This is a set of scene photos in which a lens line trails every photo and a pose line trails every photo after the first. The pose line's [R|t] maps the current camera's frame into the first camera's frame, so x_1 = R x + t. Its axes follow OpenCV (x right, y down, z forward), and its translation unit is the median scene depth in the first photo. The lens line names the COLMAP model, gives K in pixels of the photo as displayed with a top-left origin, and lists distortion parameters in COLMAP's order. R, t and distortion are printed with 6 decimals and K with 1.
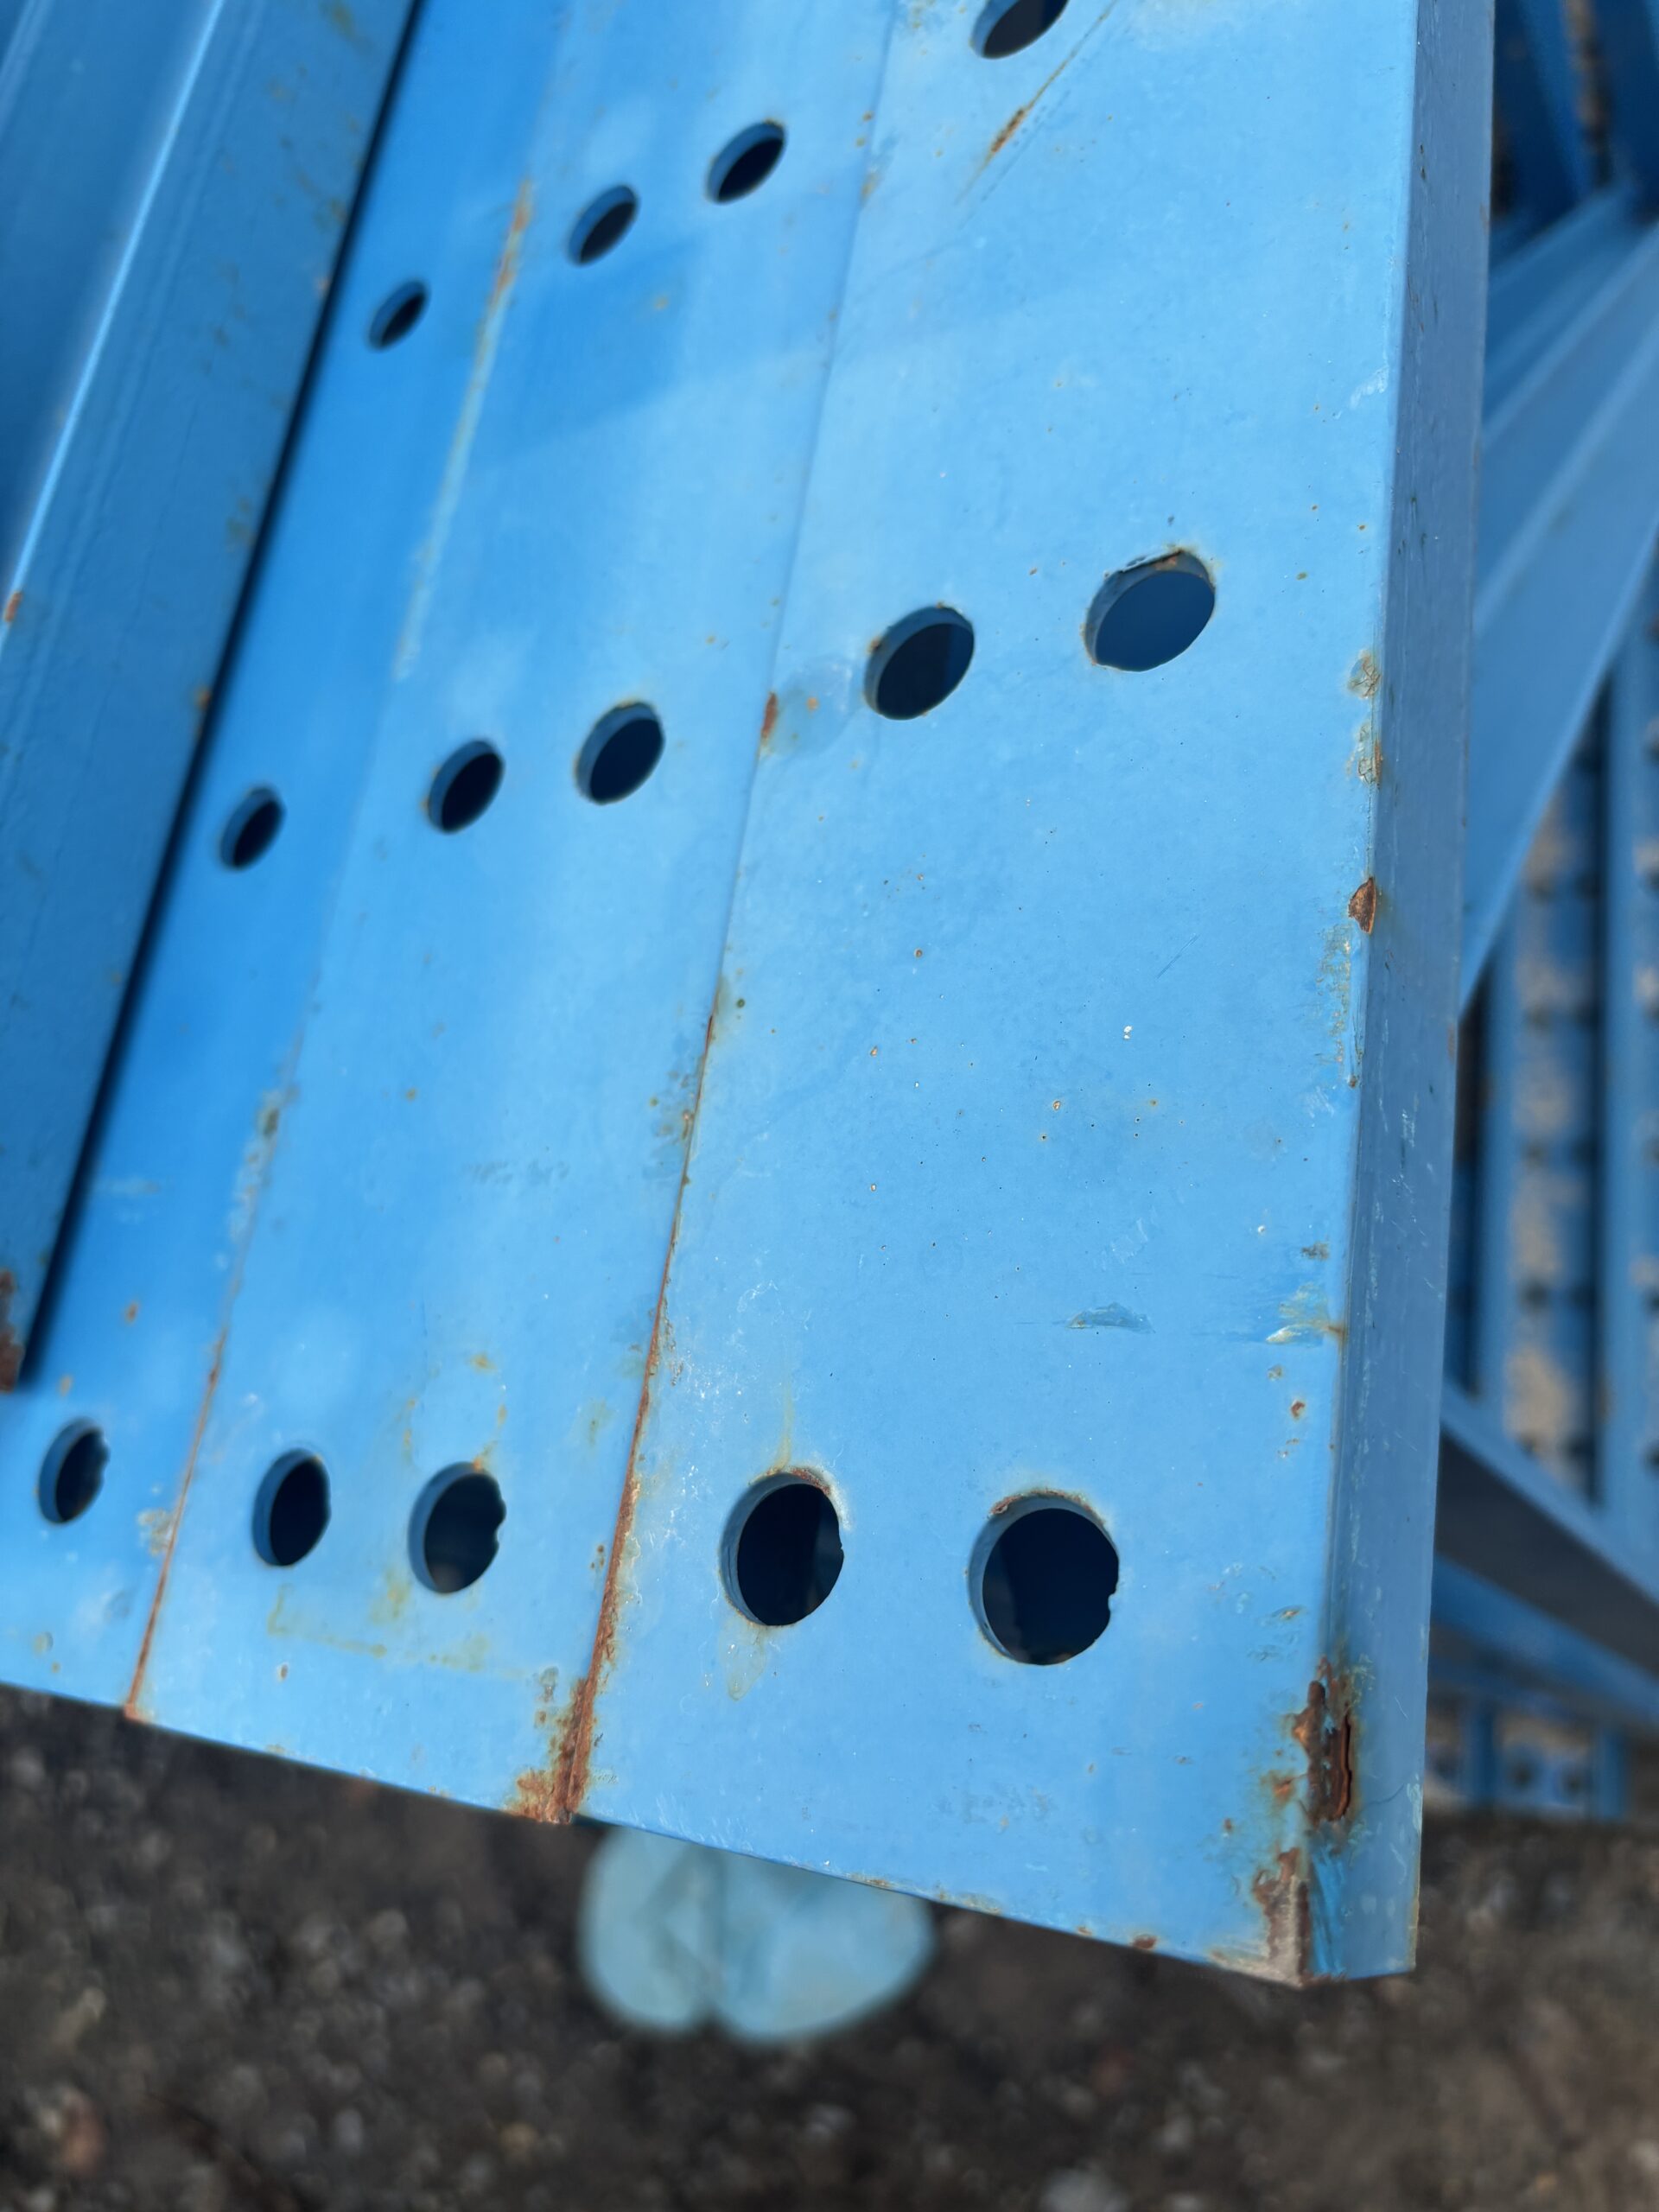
lens RADIAL K [[1682.6, 0, 818.5], [0, 1682.6, 1080.1], [0, 0, 1]] dist [0.007811, -0.008280]
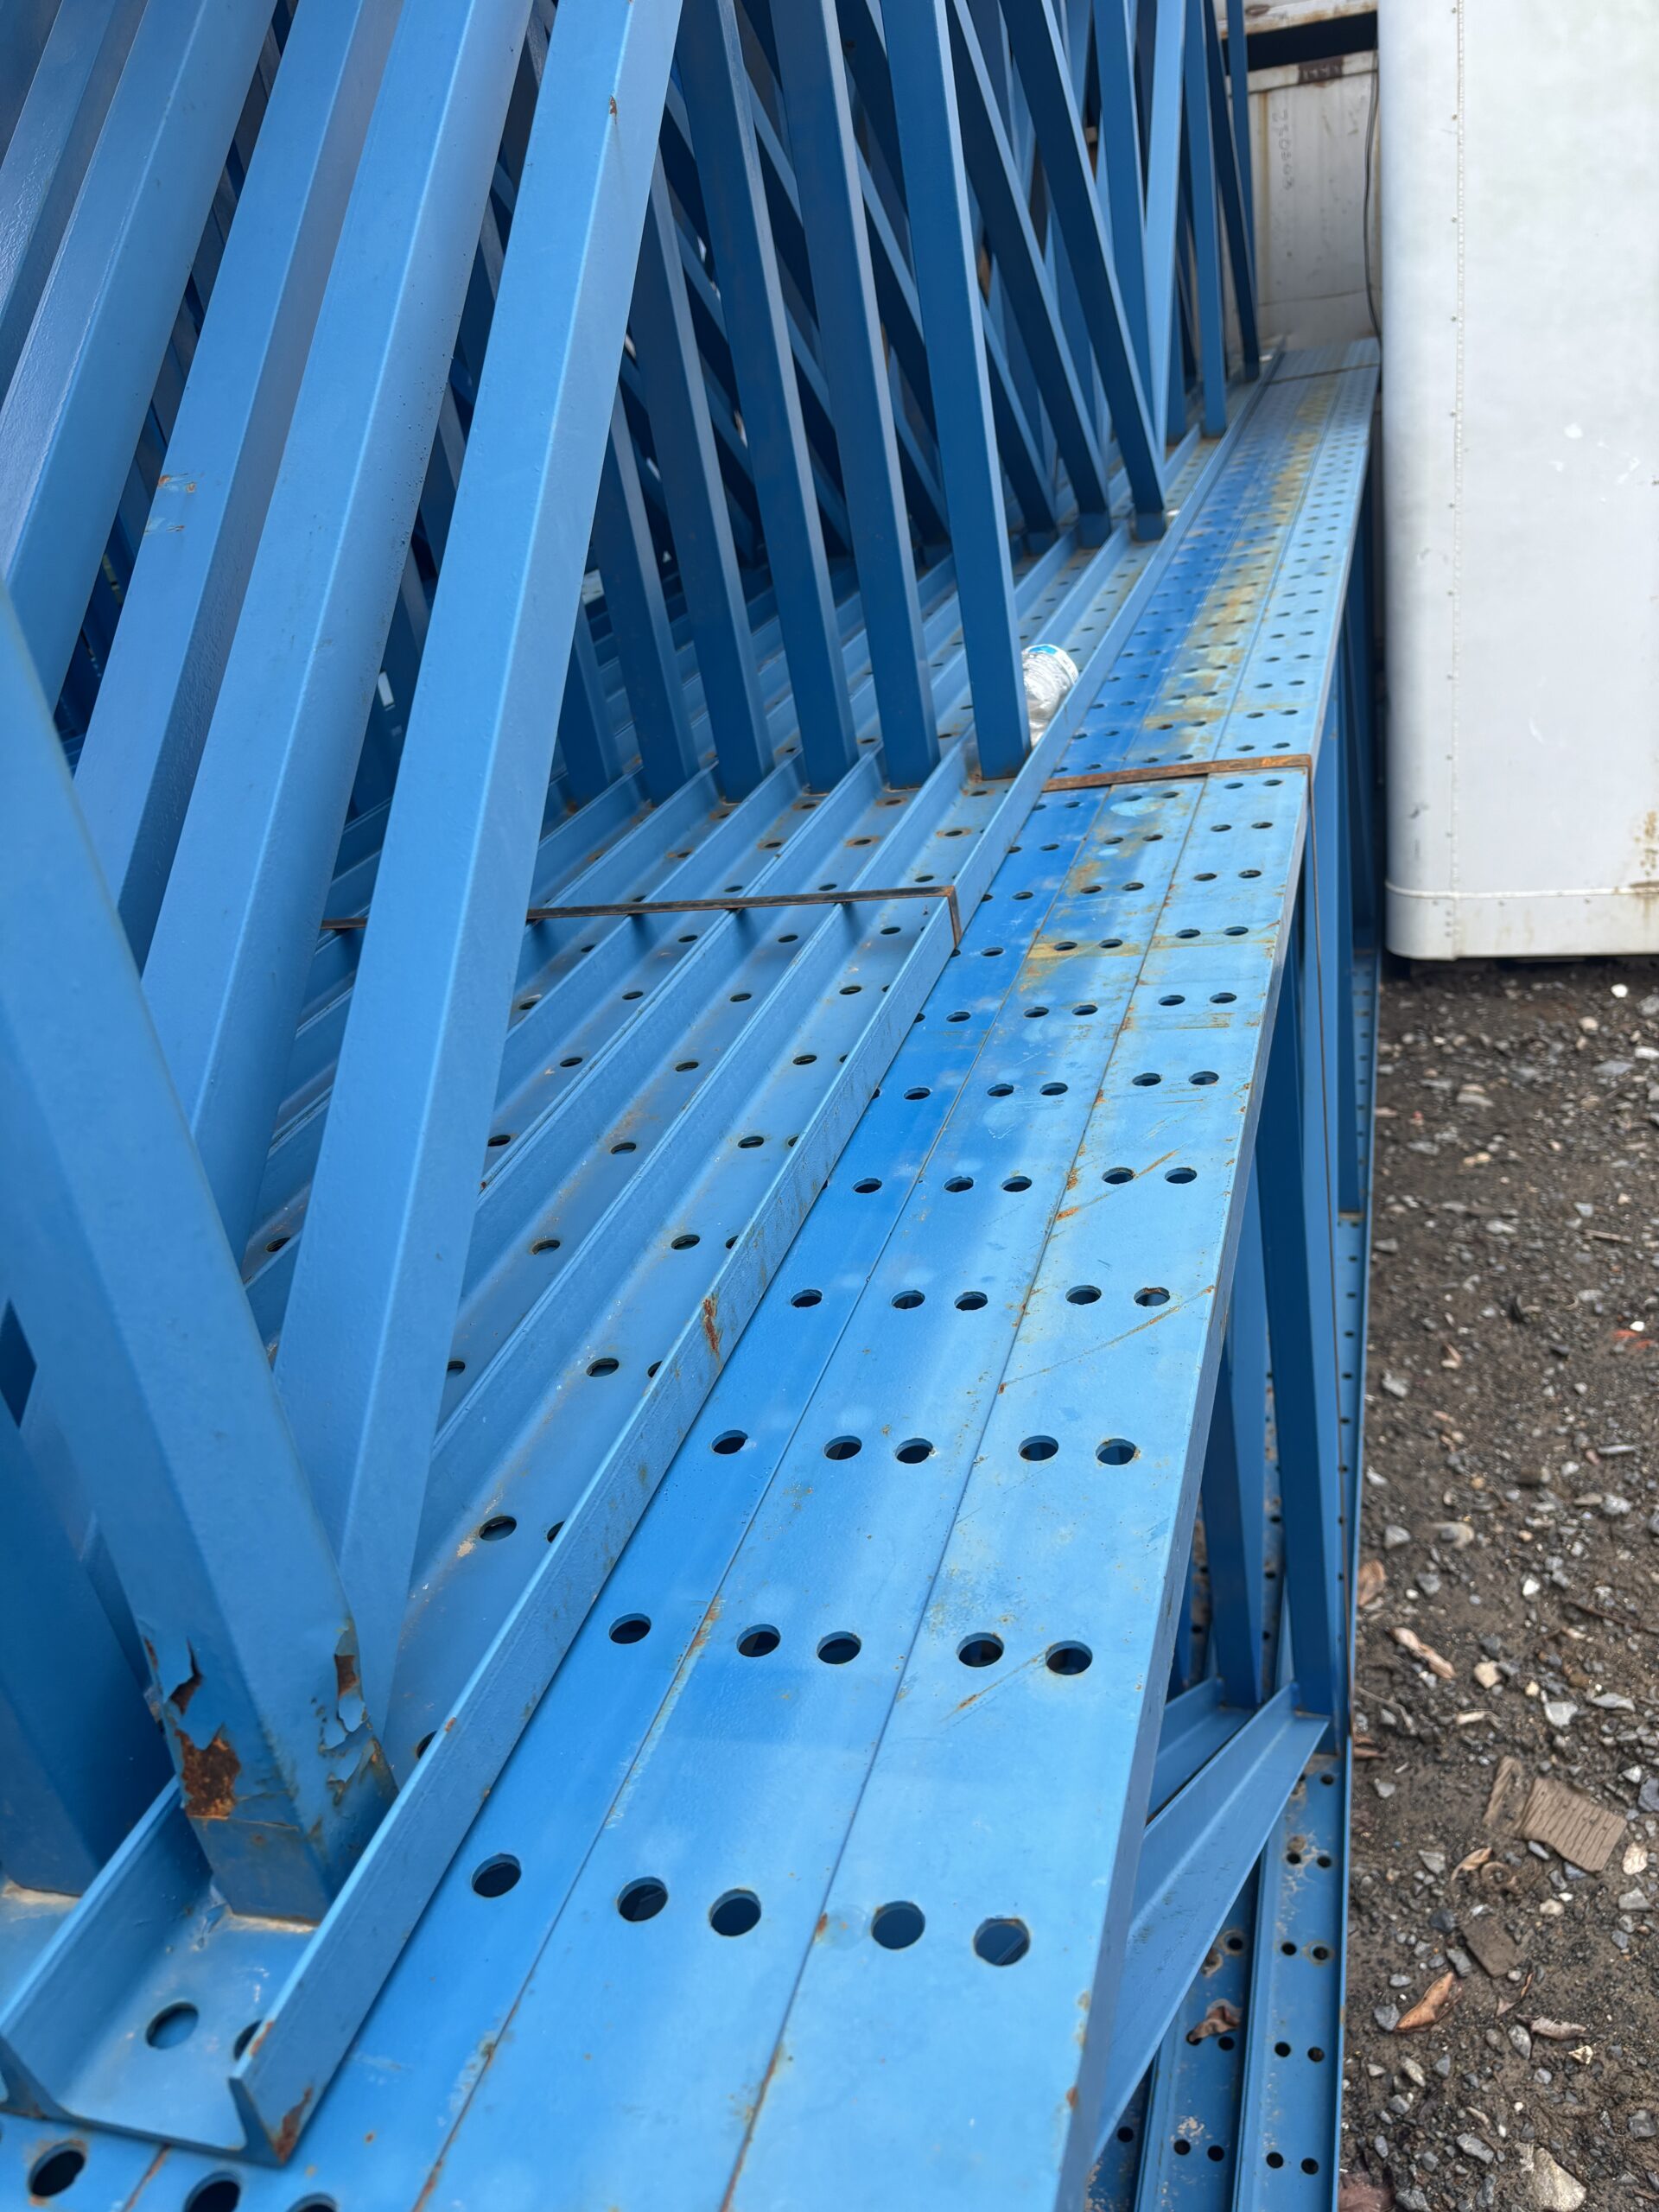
lens RADIAL K [[1682.6, 0, 818.5], [0, 1682.6, 1080.1], [0, 0, 1]] dist [0.007811, -0.008280]
pose [[0.913543, 0.400820, 0.069155, -0.625376], [-0.264775, 0.715091, -0.646946, 0.418528], [-0.308761, 0.572703, 0.759394, -1.295351]]
